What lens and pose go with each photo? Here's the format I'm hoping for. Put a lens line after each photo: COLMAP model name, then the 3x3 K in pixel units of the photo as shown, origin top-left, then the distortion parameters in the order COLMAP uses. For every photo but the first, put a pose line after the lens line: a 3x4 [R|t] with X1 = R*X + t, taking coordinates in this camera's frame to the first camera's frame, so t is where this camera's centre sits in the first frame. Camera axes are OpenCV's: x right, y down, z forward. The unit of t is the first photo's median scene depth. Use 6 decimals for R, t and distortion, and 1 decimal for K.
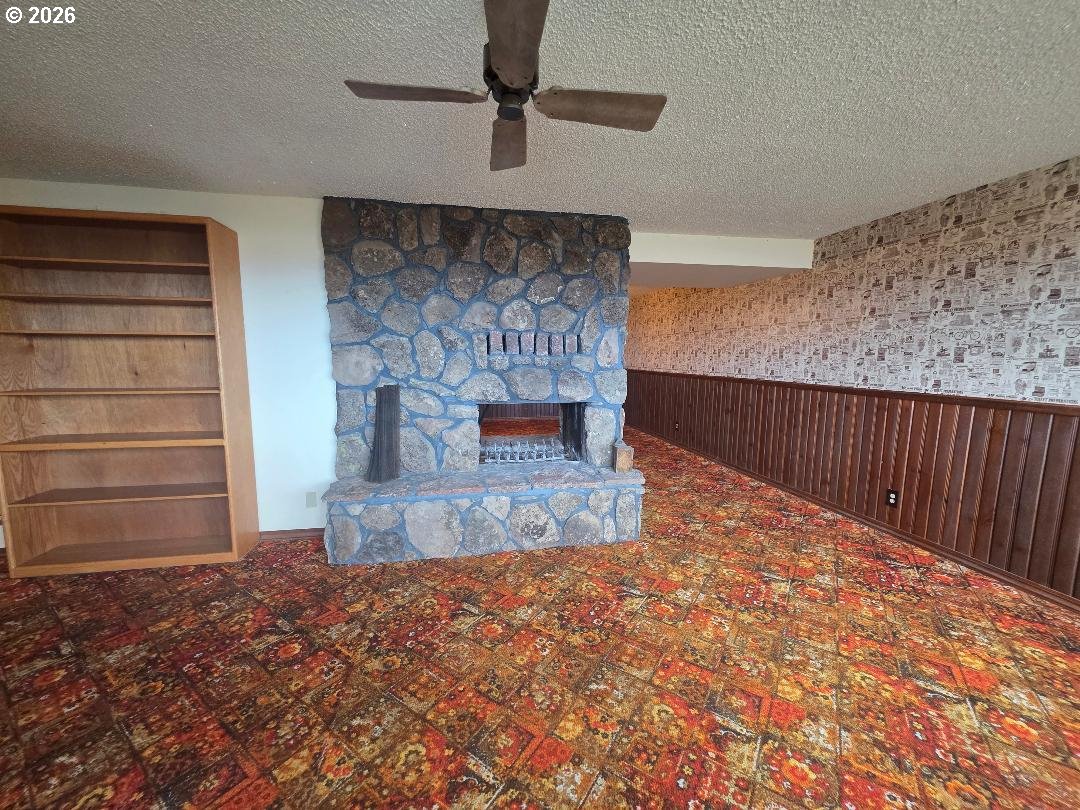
lens RADIAL K [[427.5, 0, 537.9], [0, 427.5, 404.0], [0, 0, 1]] dist [-0.000743, -0.000038]
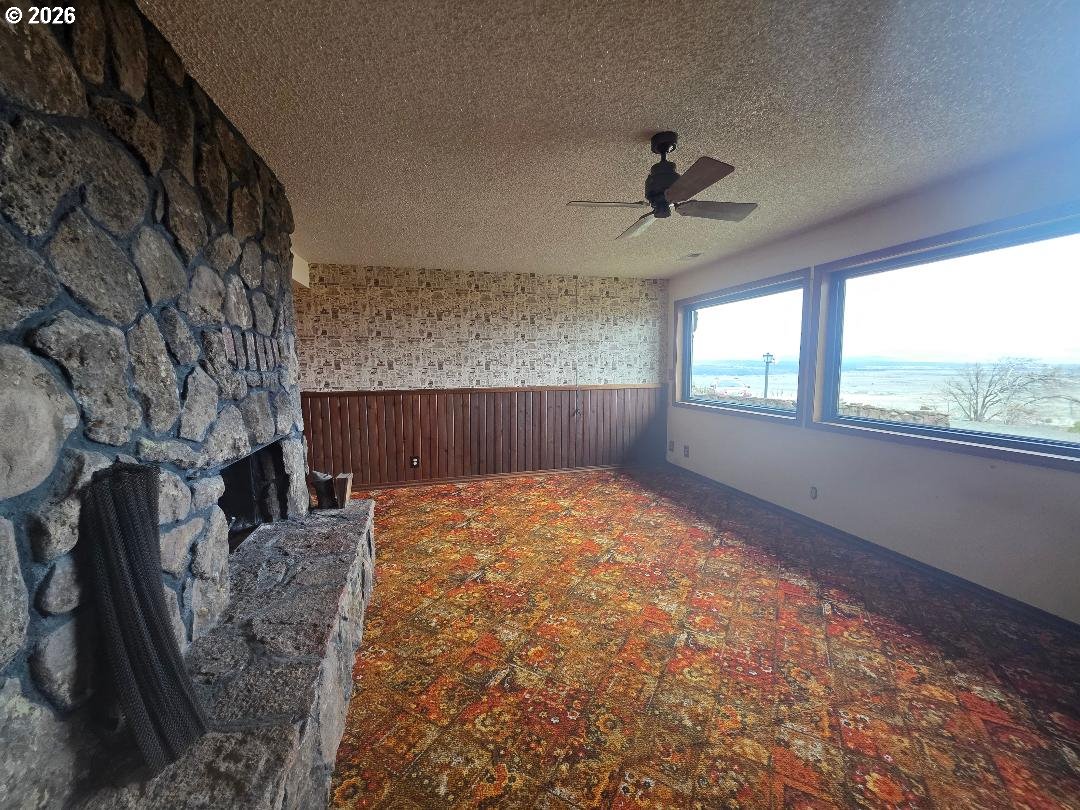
lens RADIAL K [[427.5, 0, 537.8], [0, 427.5, 403.8], [0, 0, 1]] dist [-0.000743, -0.000038]
pose [[-0.078429, -0.097697, 0.992121, -0.913870], [0.121678, 0.986808, 0.106793, -0.116968], [-0.989466, 0.129095, -0.065507, 0.900595]]
